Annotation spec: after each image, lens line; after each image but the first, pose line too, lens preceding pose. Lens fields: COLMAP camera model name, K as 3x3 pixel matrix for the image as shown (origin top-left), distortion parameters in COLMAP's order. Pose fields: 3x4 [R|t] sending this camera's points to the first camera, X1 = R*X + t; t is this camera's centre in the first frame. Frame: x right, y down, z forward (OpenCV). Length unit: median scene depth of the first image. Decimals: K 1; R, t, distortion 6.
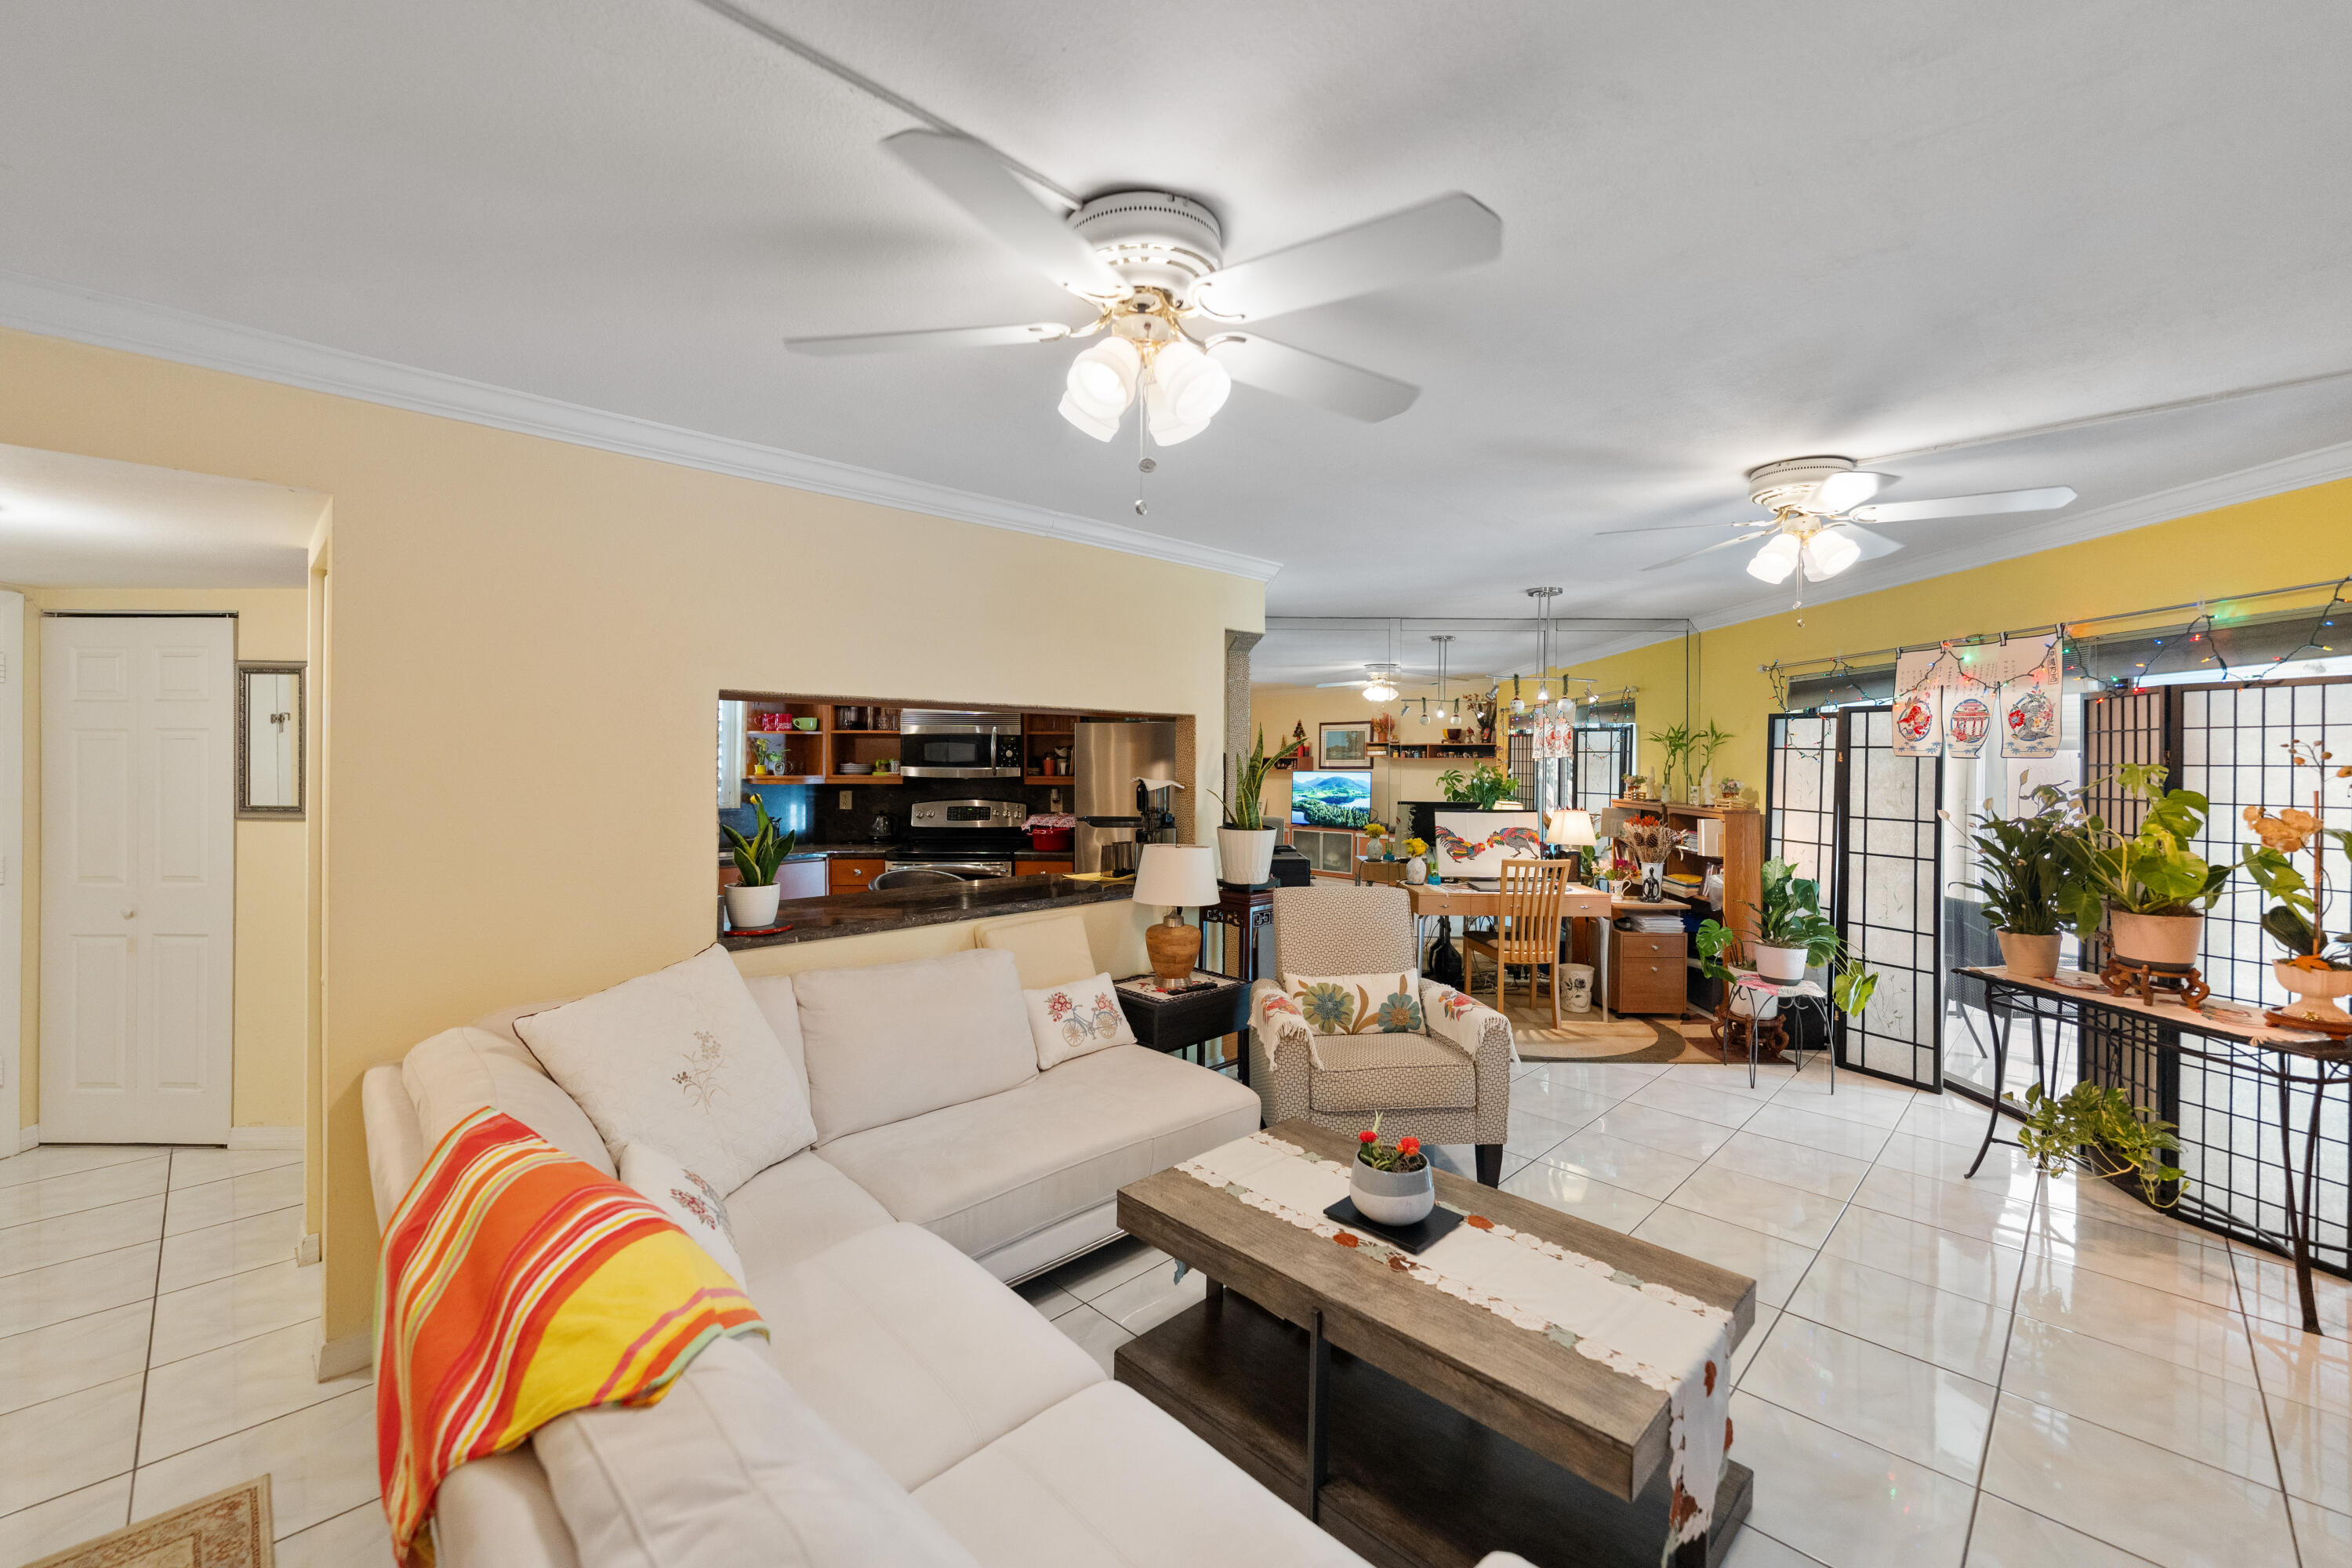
lens RADIAL K [[964.8, 0, 1173.0], [0, 964.8, 760.3], [0, 0, 1]] dist [-0.001205, -0.000590]
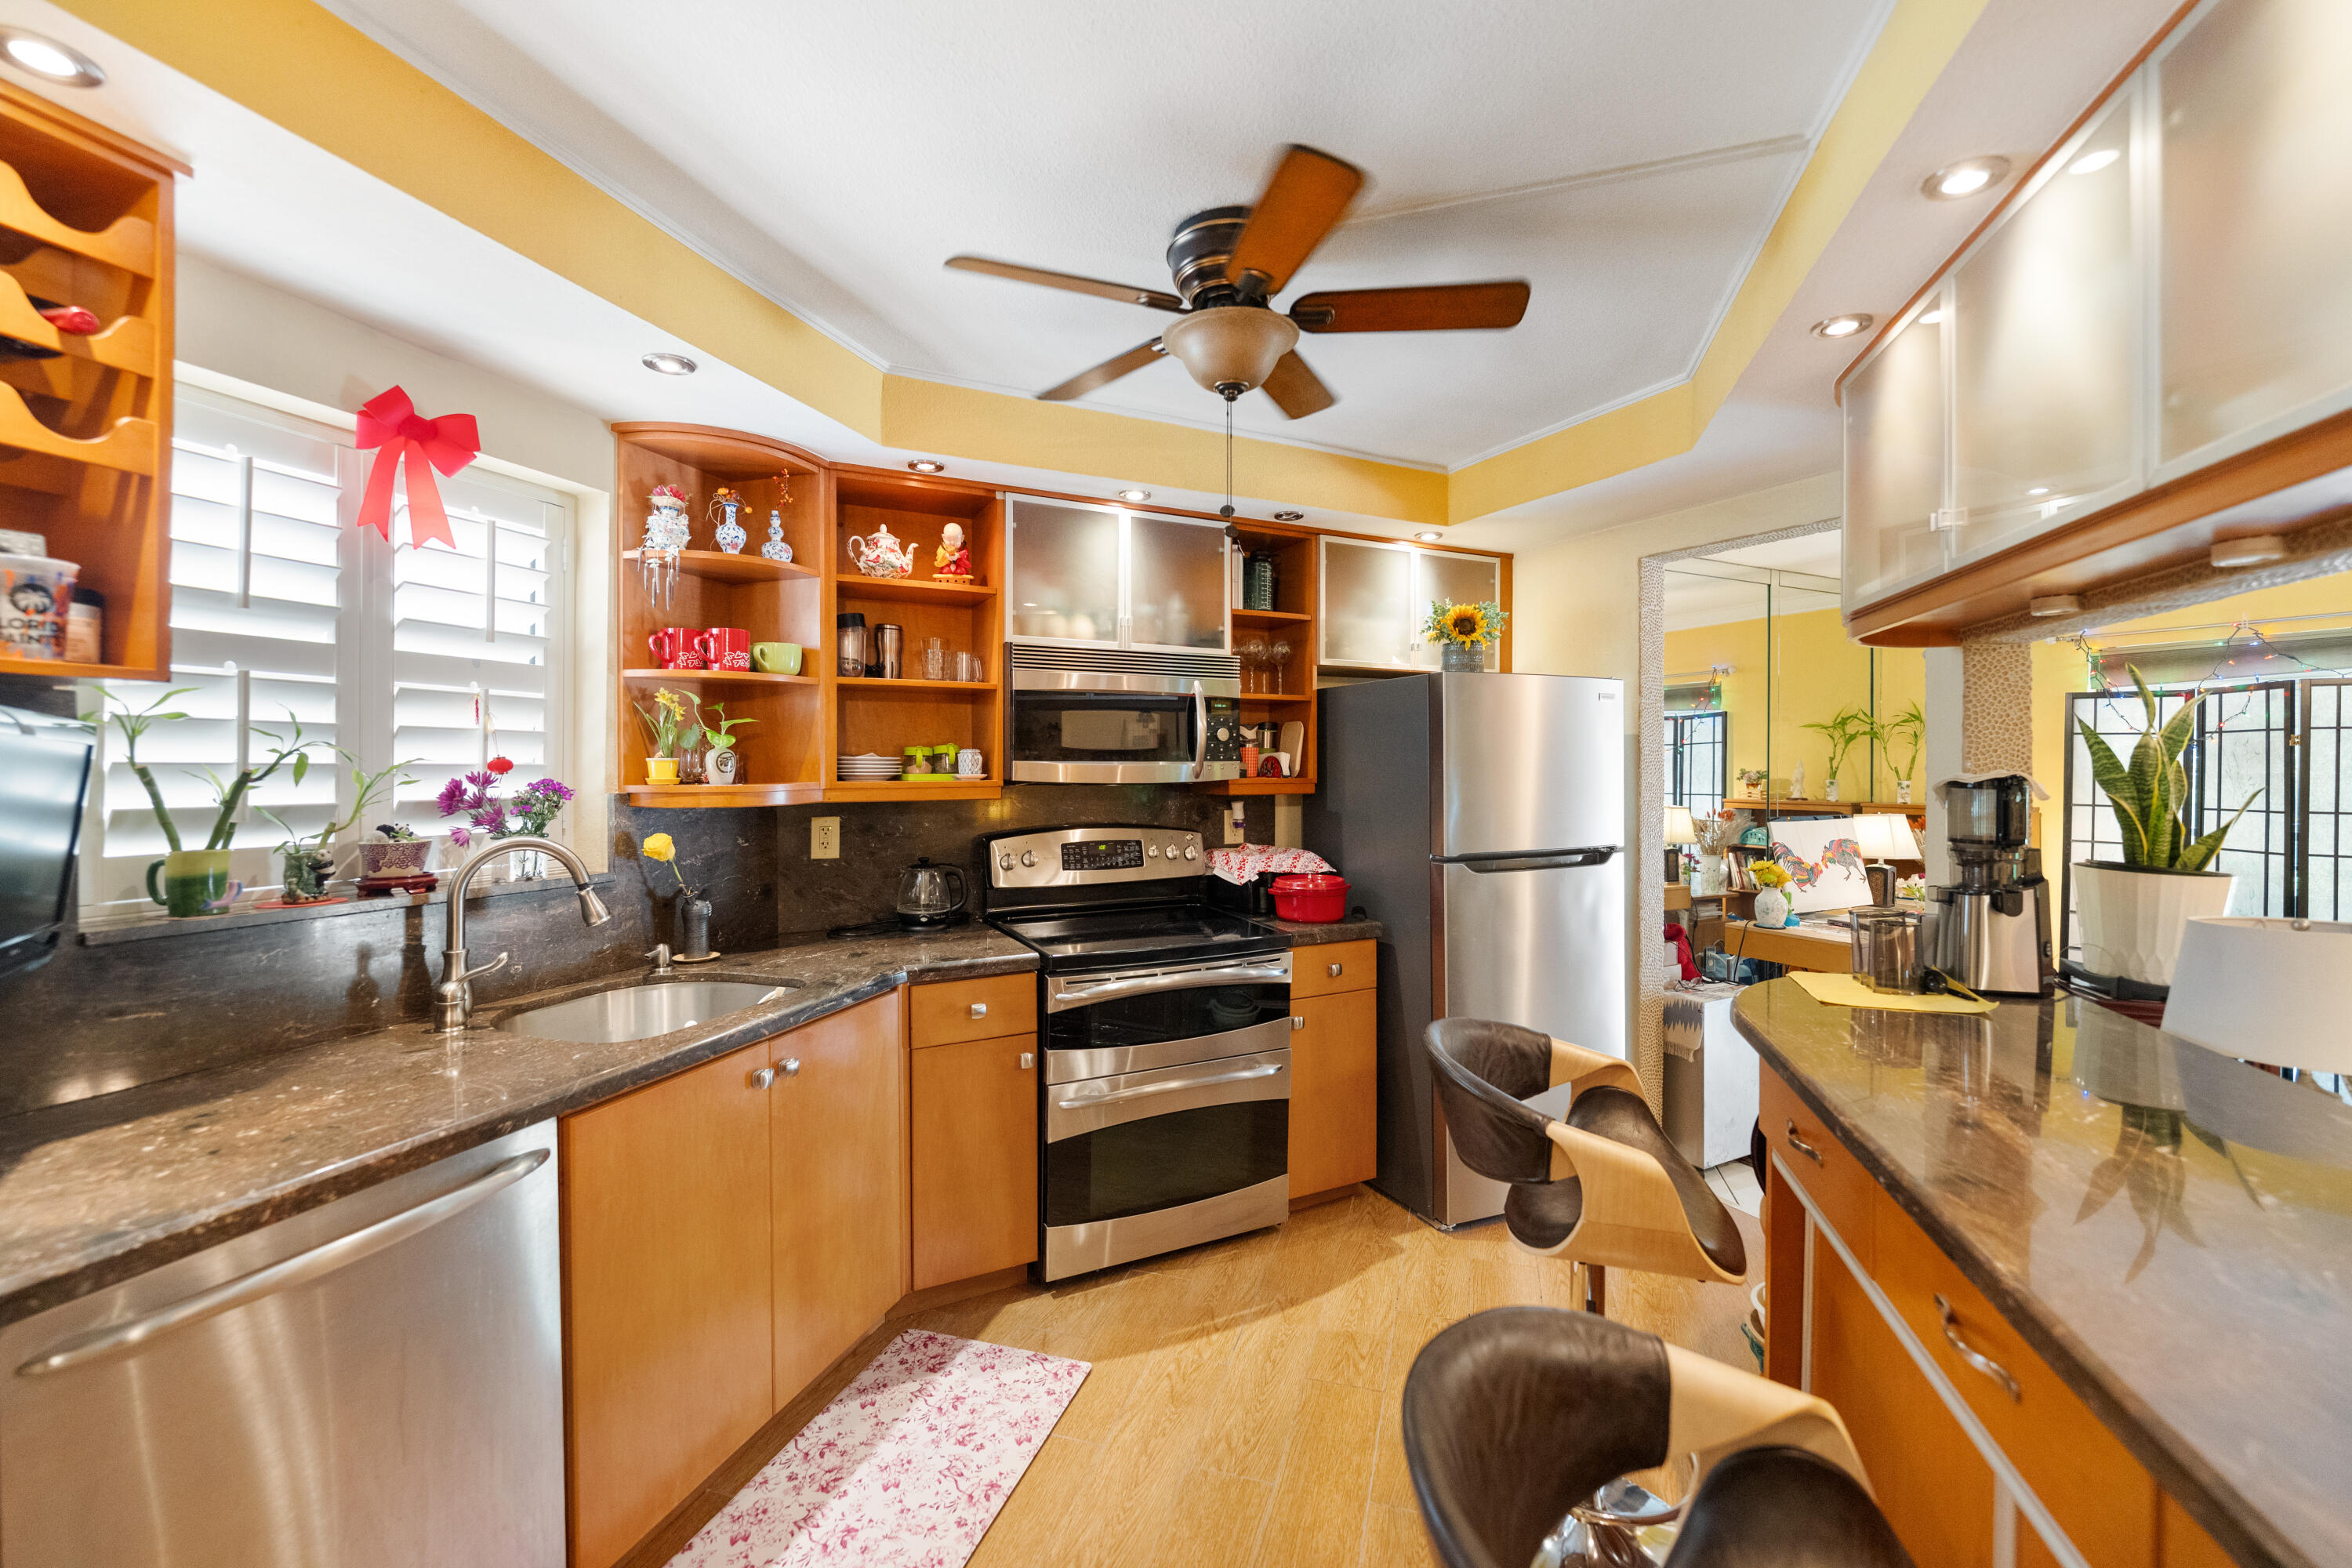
lens RADIAL K [[964.8, 0, 1178.7], [0, 964.8, 777.0], [0, 0, 1]] dist [-0.001205, -0.000590]
pose [[0.888141, -0.010945, 0.459441, -0.437926], [0.007252, 0.999926, 0.009803, 0.010892], [-0.459514, -0.005375, 0.888154, 0.577708]]
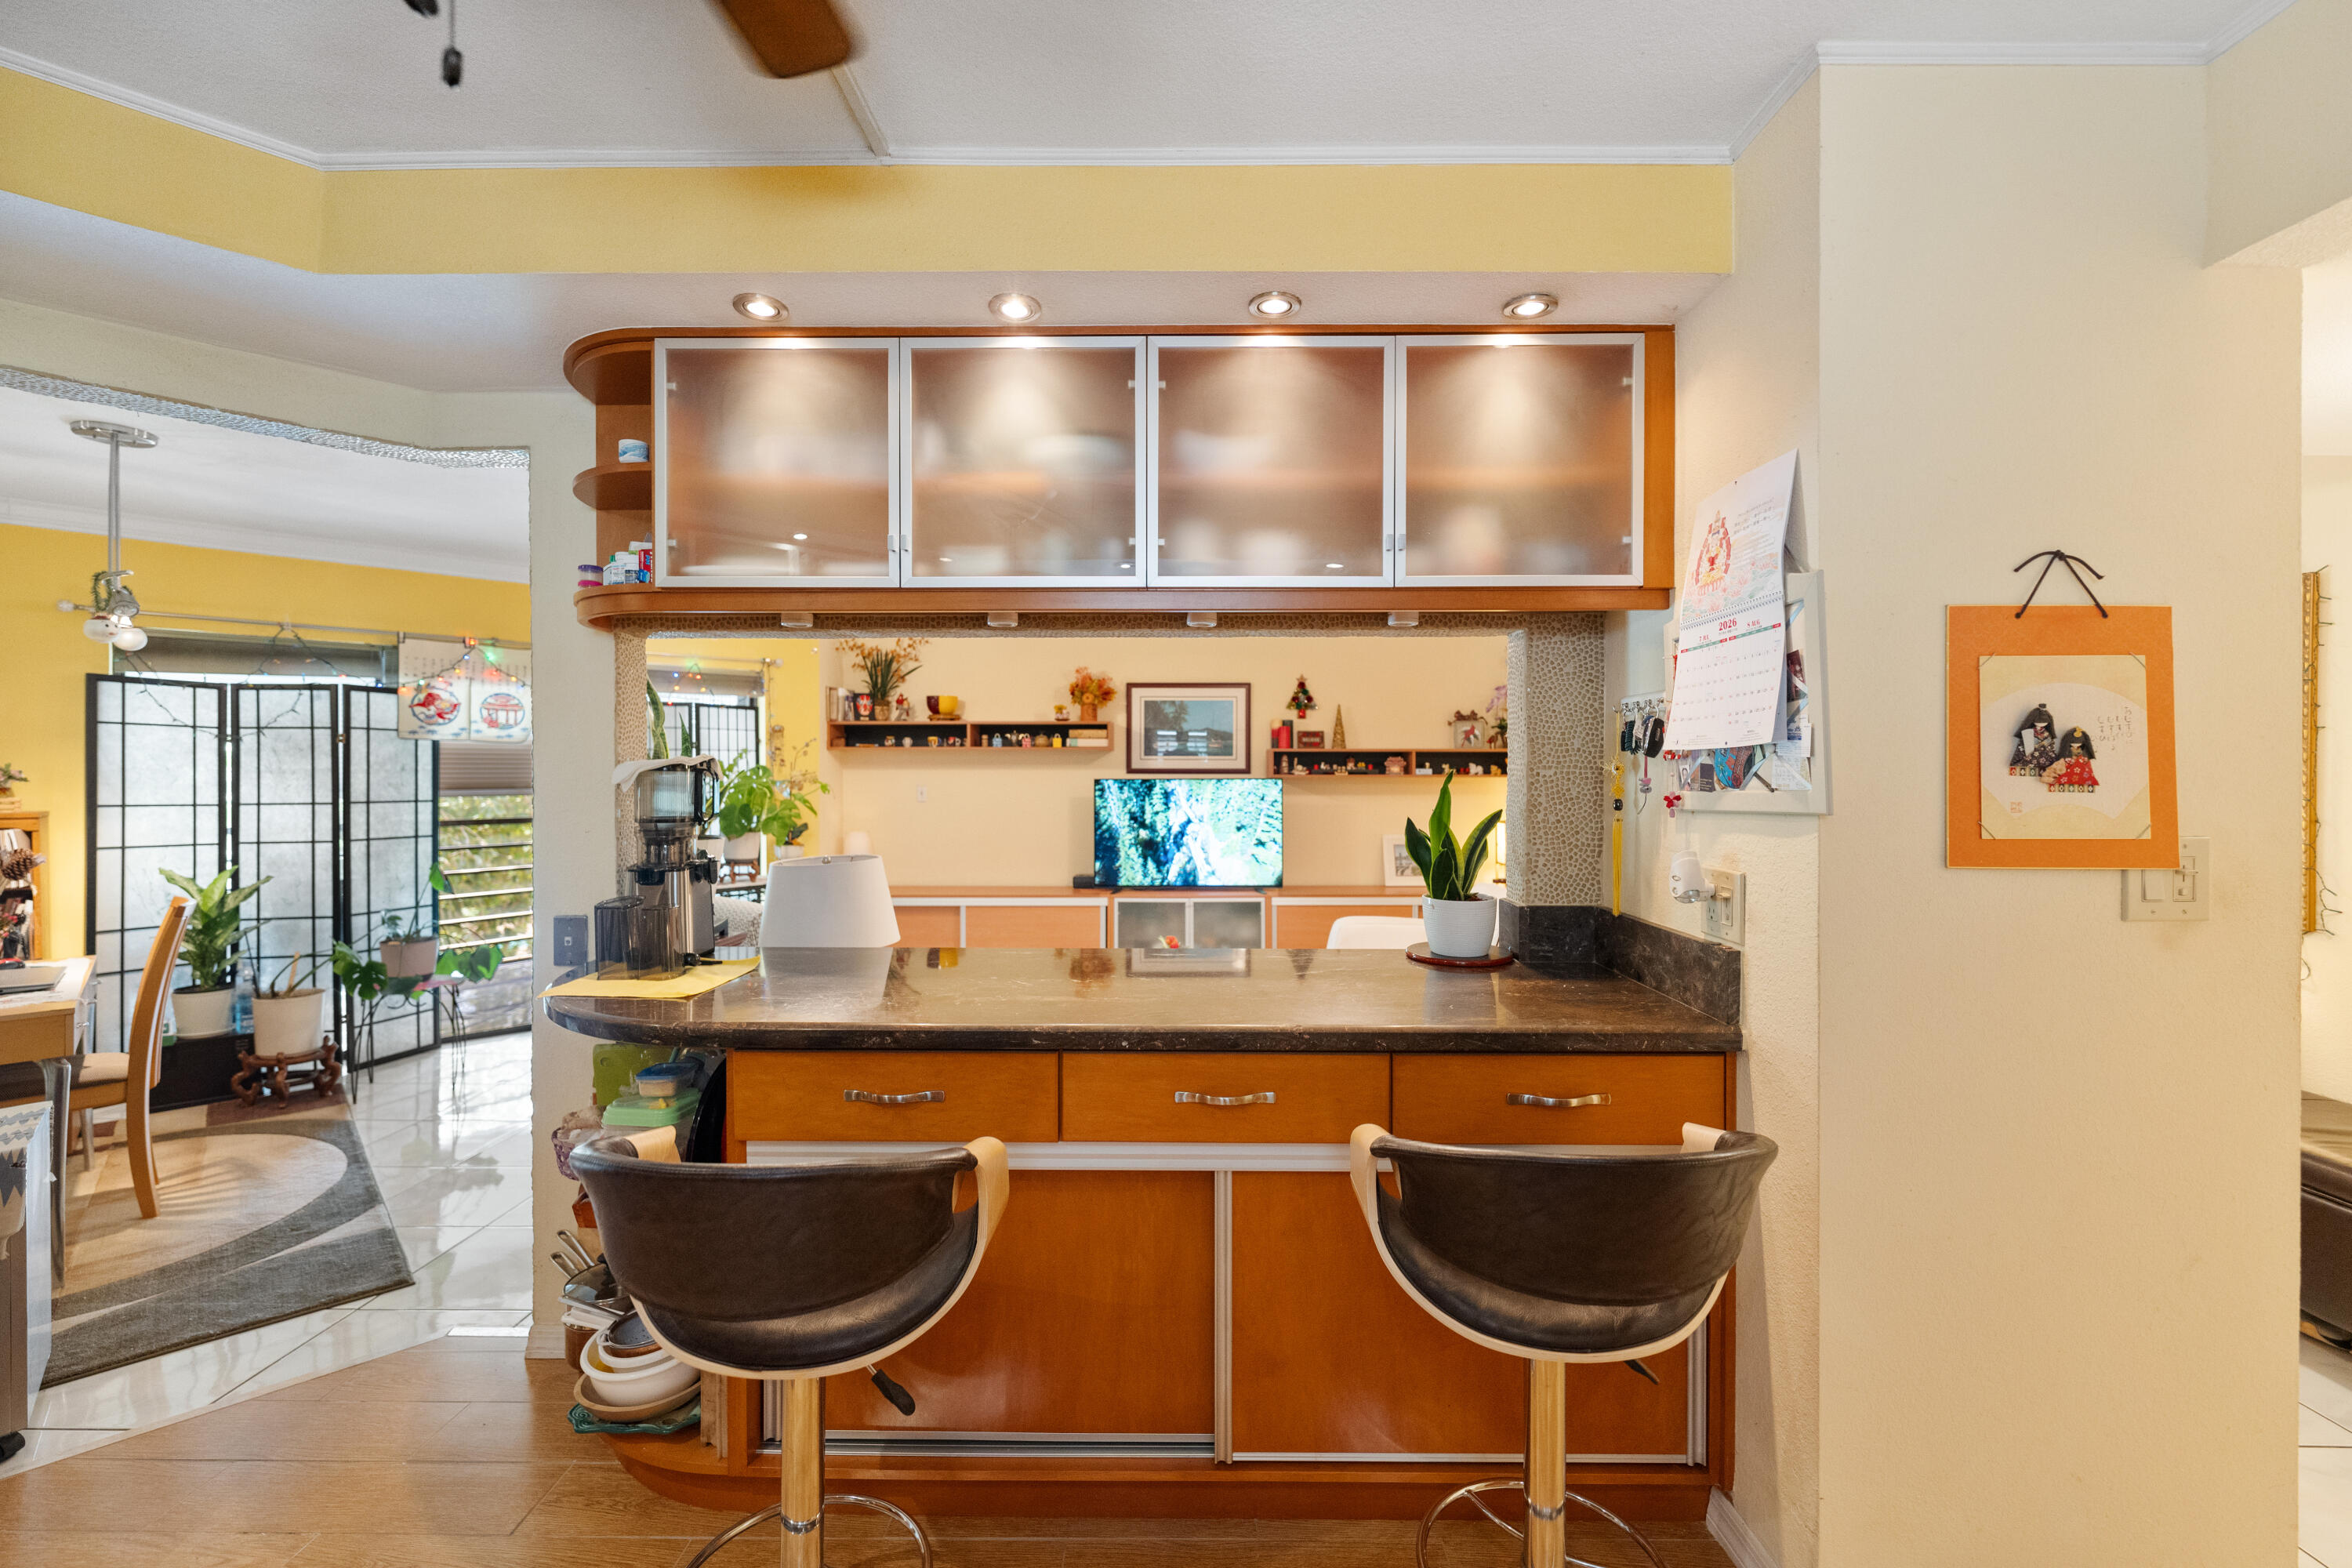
lens RADIAL K [[964.8, 0, 1170.3], [0, 964.8, 778.4], [0, 0, 1]] dist [-0.001205, -0.000590]
pose [[-0.706148, -0.009690, 0.707997, -0.421637], [-0.000544, 0.999913, 0.013142, 0.018508], [-0.708064, 0.008896, -0.706093, 0.889171]]
